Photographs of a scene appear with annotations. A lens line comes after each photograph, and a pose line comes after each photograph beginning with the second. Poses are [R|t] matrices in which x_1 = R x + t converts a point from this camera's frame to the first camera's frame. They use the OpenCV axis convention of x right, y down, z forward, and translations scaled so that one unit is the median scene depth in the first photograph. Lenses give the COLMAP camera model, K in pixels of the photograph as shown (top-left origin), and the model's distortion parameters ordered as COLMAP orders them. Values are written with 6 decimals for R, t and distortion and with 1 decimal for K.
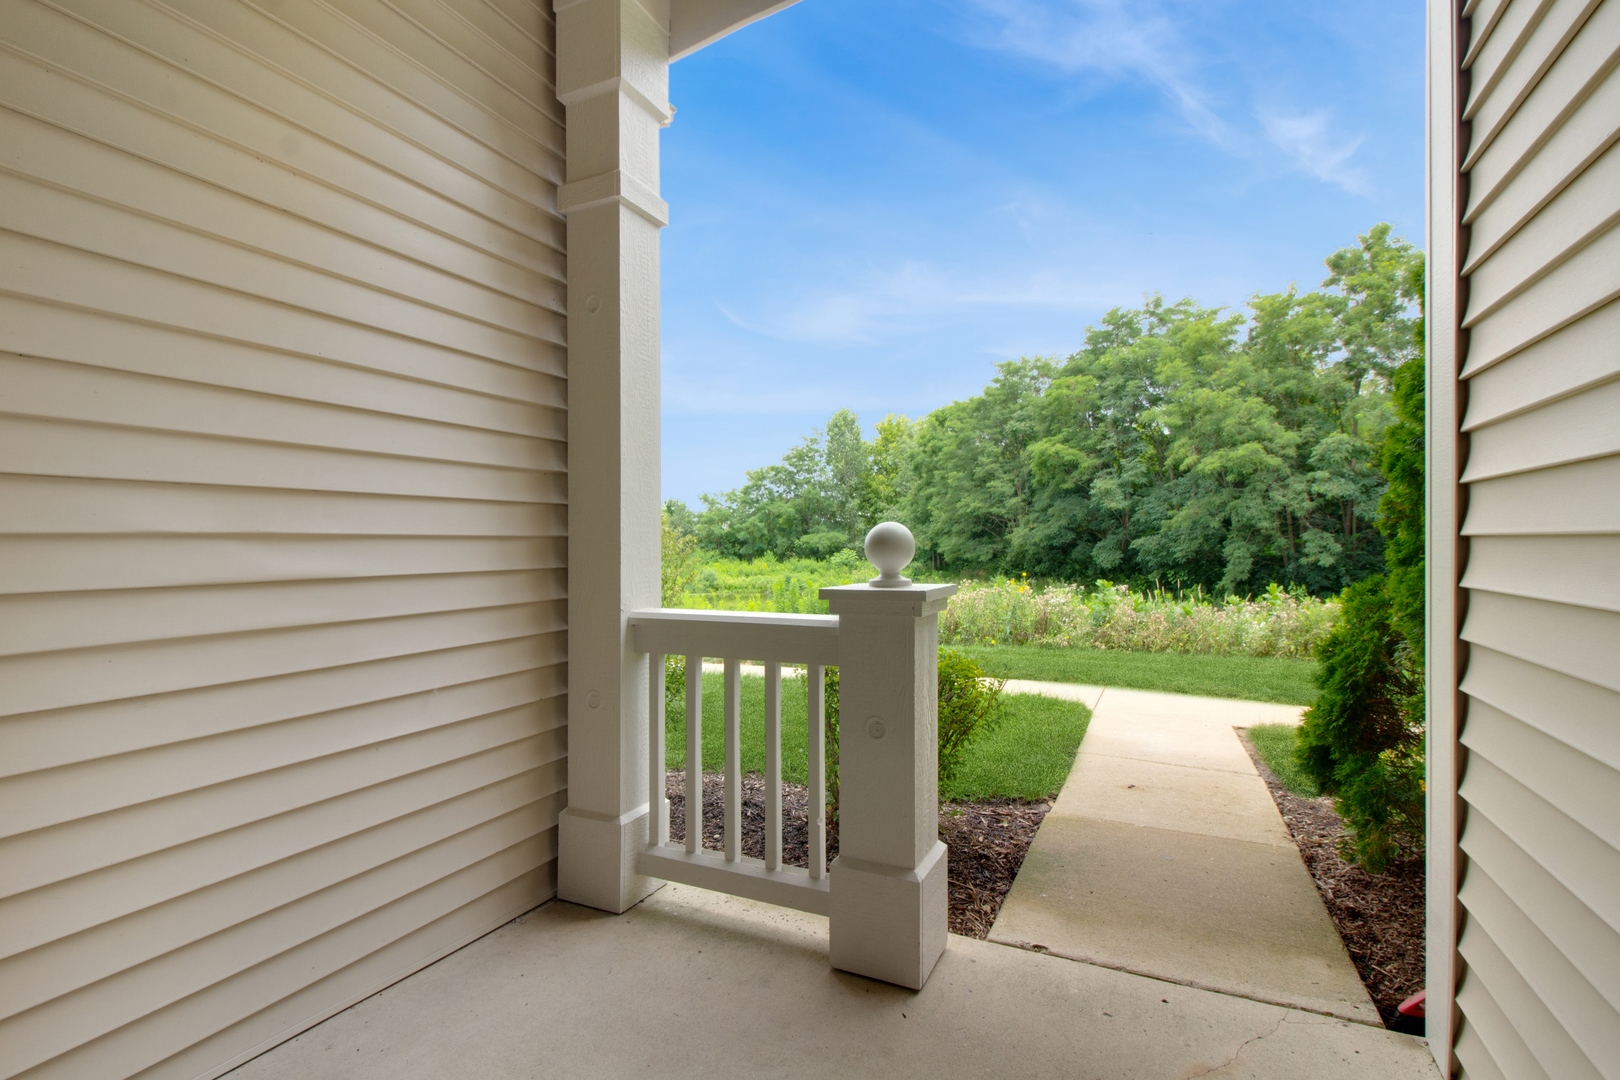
lens RADIAL K [[742.4, 0, 811.1], [0, 742.4, 553.9], [0, 0, 1]] dist [-0.000273, -0.000181]
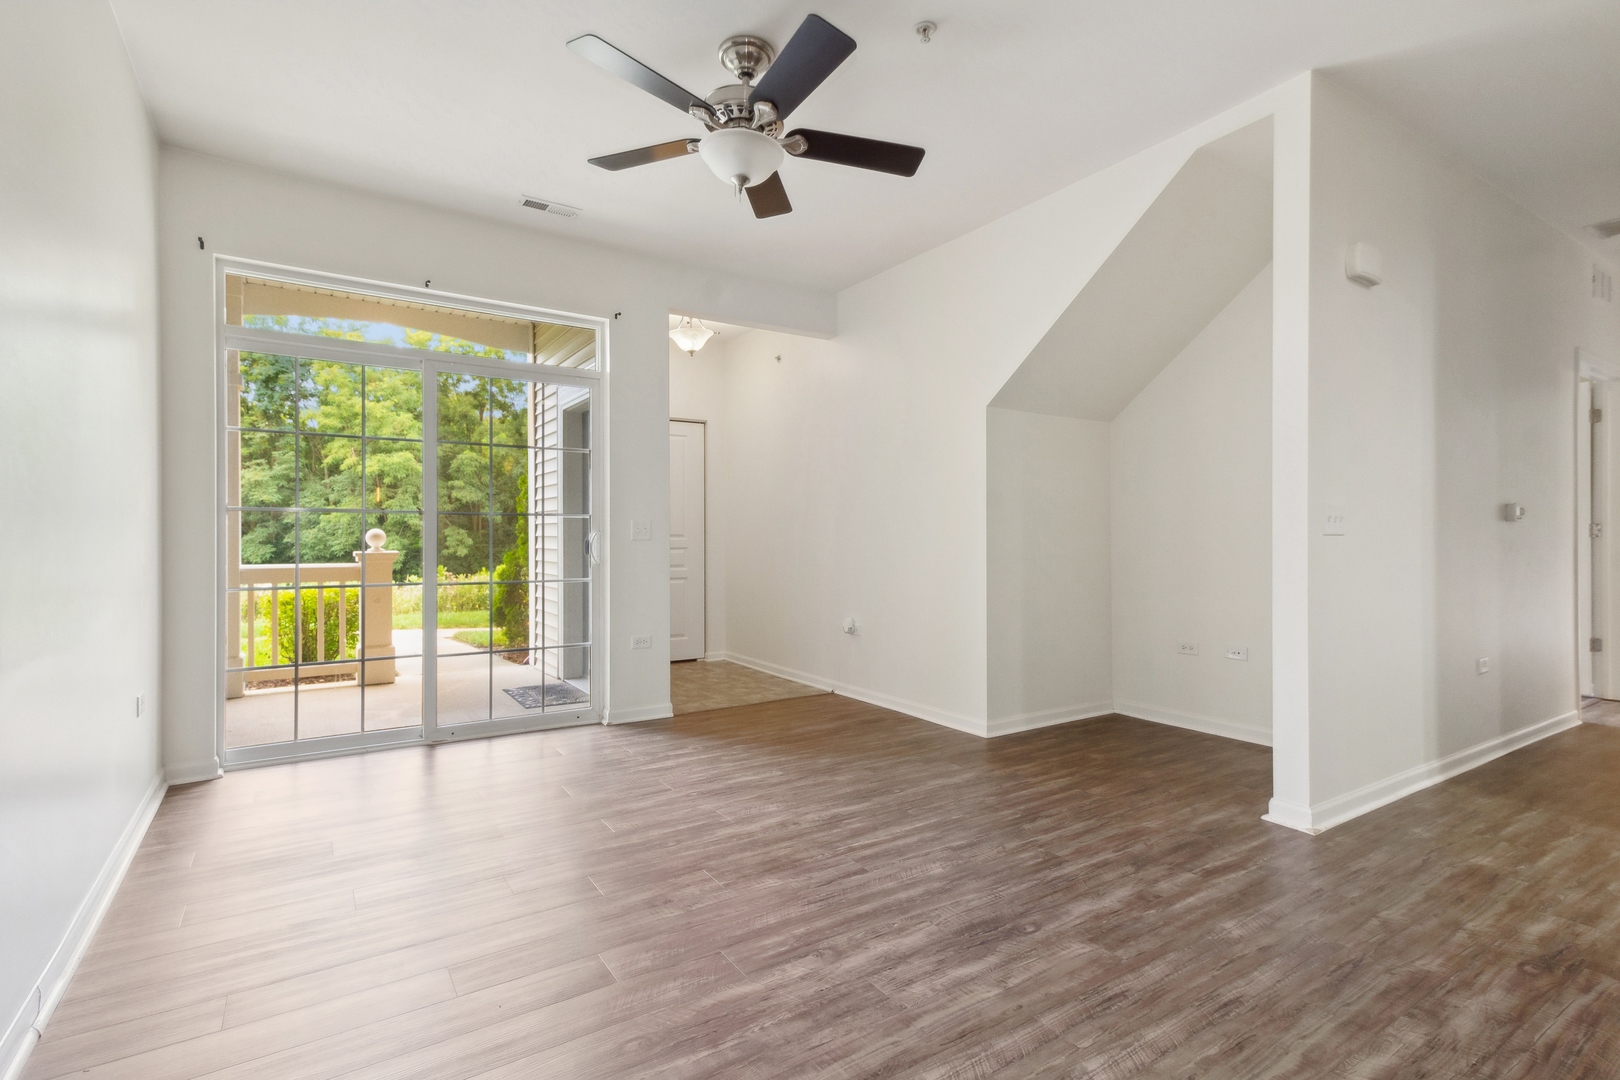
lens RADIAL K [[767.9, 0, 783.6], [0, 767.9, 542.0], [0, 0, 1]] dist [-0.000420, 0.011950]
pose [[0.526551, 0.000129, 0.850143, -0.108849], [0.006917, 0.999966, -0.004436, 0.001993], [-0.850115, 0.008216, 0.526533, -0.129926]]
